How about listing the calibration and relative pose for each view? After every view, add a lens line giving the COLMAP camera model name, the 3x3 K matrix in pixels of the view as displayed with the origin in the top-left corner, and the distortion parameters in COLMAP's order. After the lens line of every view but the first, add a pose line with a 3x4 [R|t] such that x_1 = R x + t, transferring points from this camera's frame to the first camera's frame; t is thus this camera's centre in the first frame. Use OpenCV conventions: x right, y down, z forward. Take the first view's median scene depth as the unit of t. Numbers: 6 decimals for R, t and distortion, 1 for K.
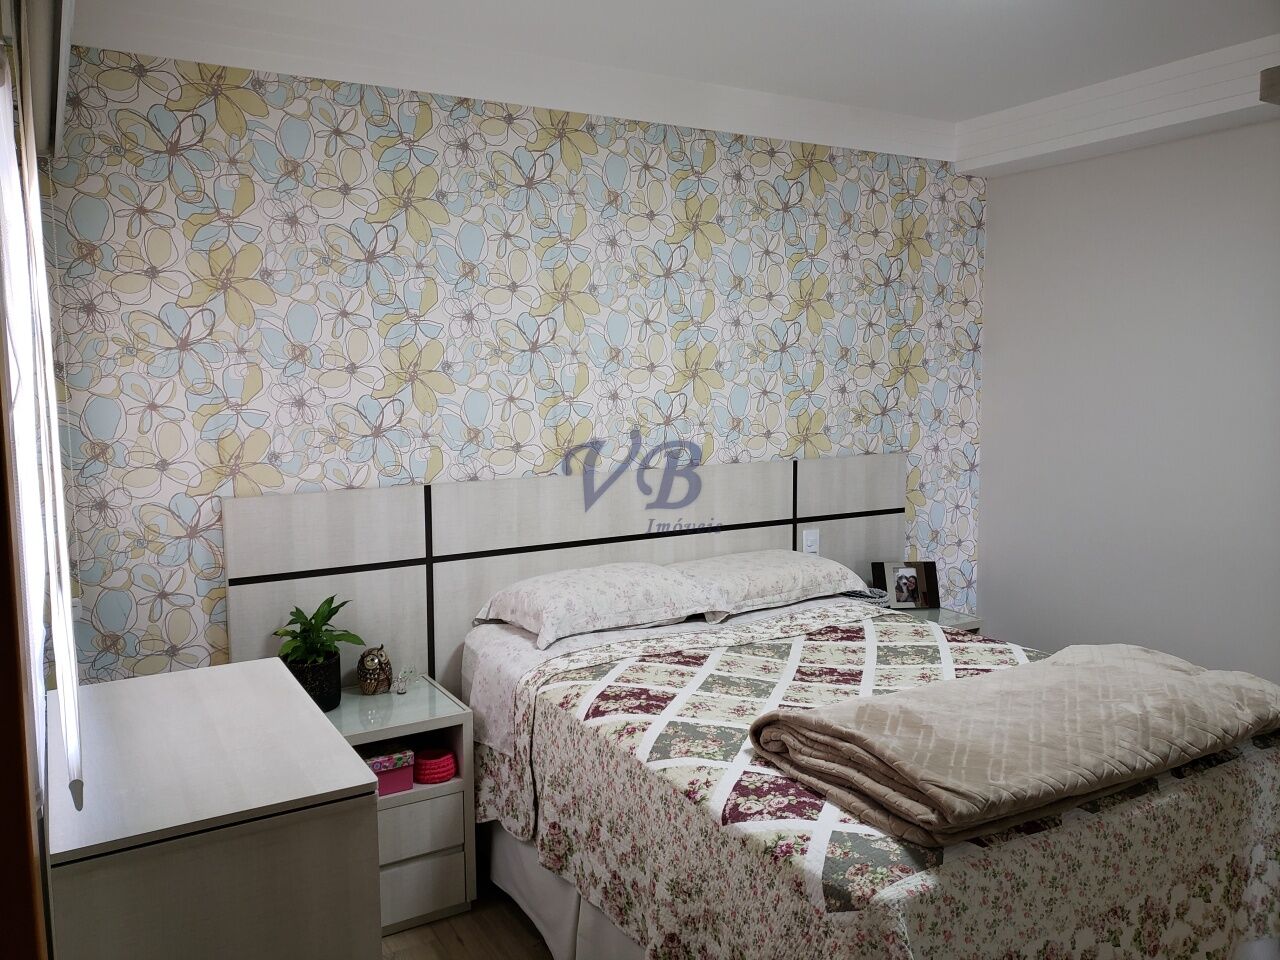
lens RADIAL K [[980.9, 0, 624.5], [0, 980.9, 465.5], [0, 0, 1]] dist [0.088976, -0.157008]
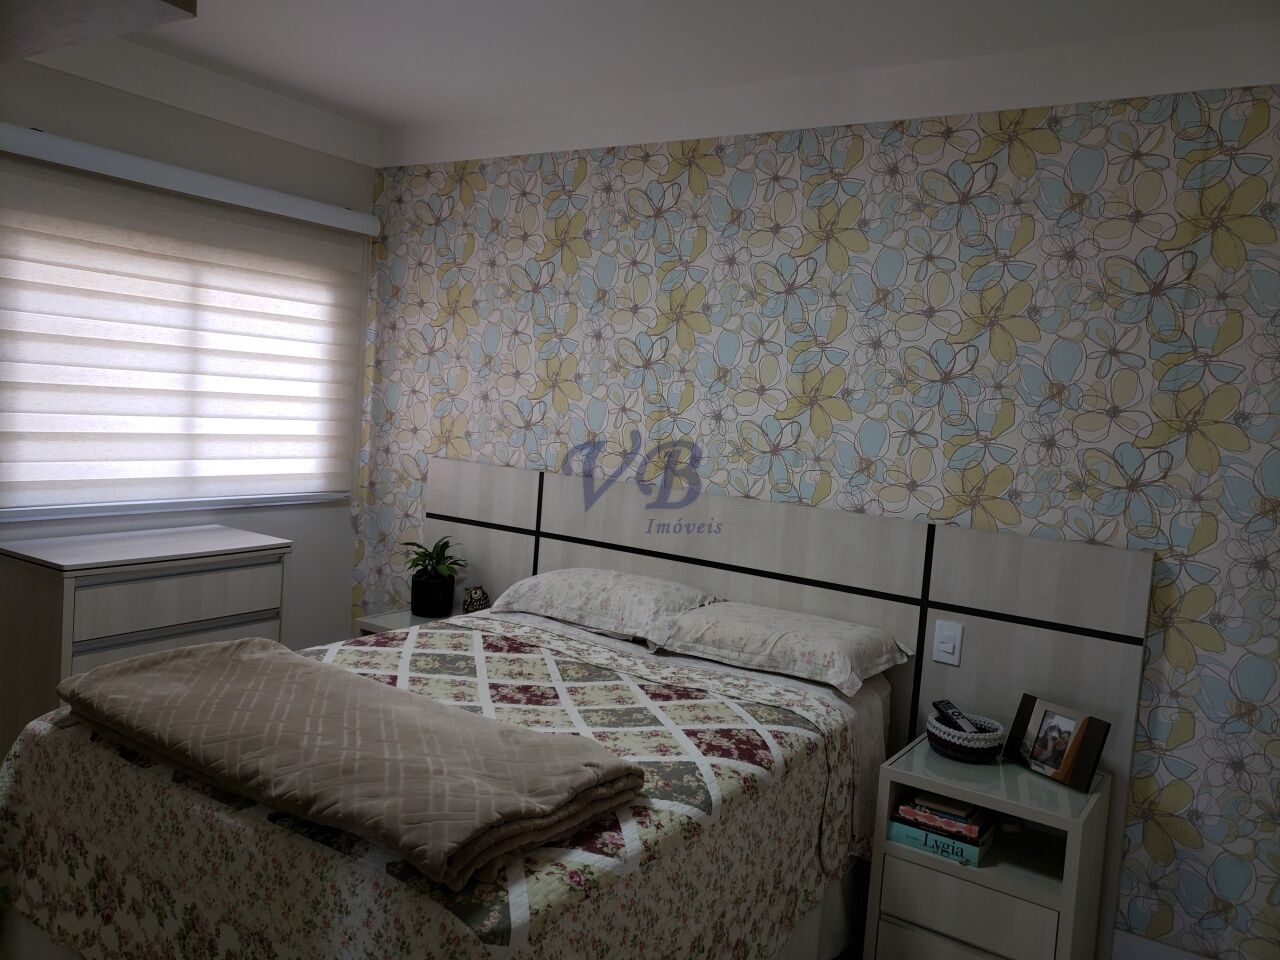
lens RADIAL K [[994.0, 0, 640.0], [0, 994.0, 480.0], [0, 0, 1]] dist [0.031649, 0.000164]
pose [[0.459147, 0.124530, -0.879589, 1.027517], [-0.156313, 0.986003, 0.058001, -0.066137], [0.874500, 0.110860, 0.472186, 0.577318]]
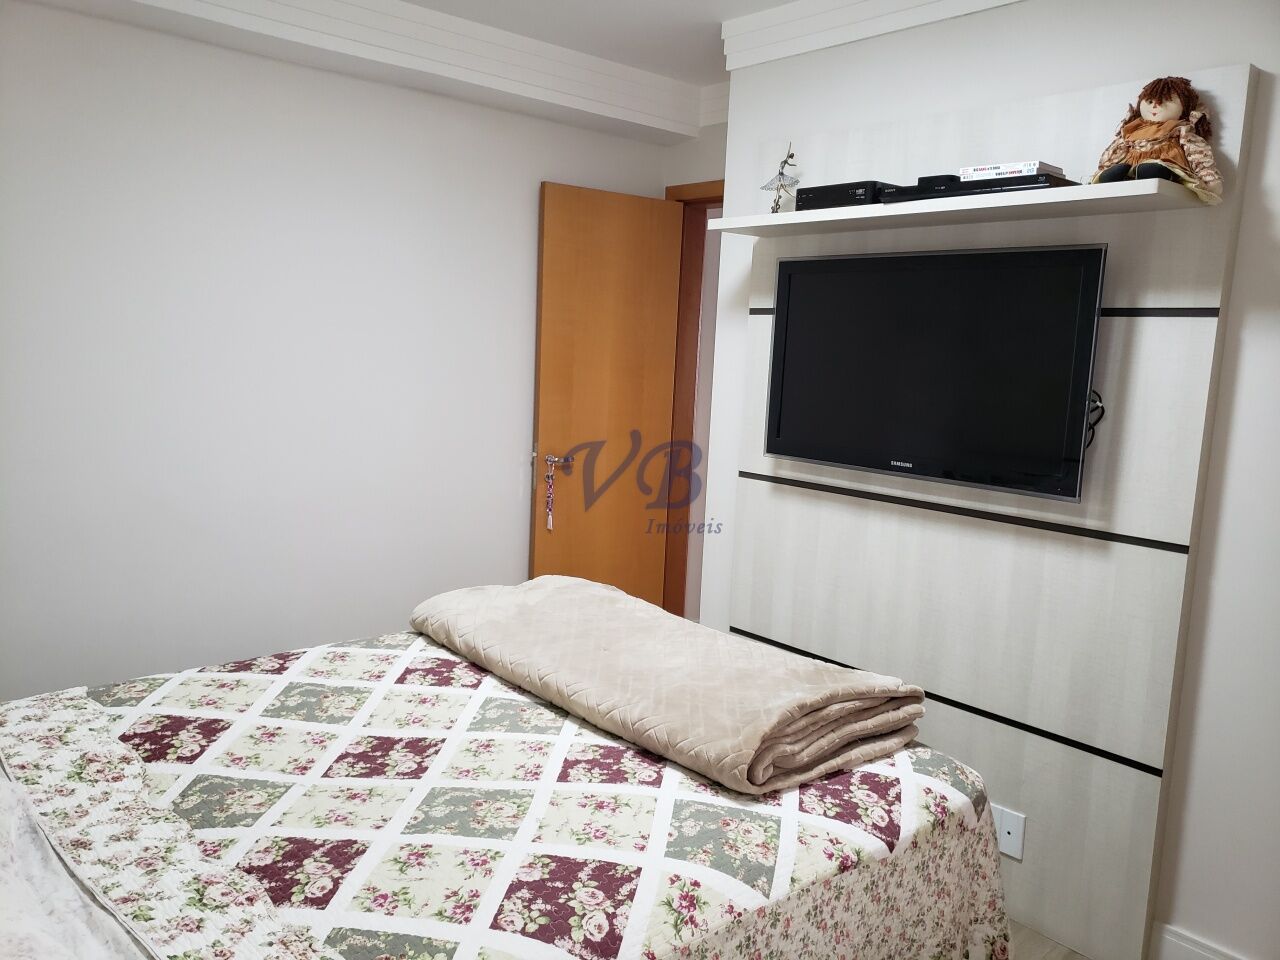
lens RADIAL K [[980.9, 0, 624.5], [0, 980.9, 465.5], [0, 0, 1]] dist [0.088976, -0.157008]
pose [[-0.182725, -0.120685, 0.975729, -0.431083], [0.051615, 0.989891, 0.132102, -0.061240], [-0.981808, 0.074501, -0.174649, 0.888360]]
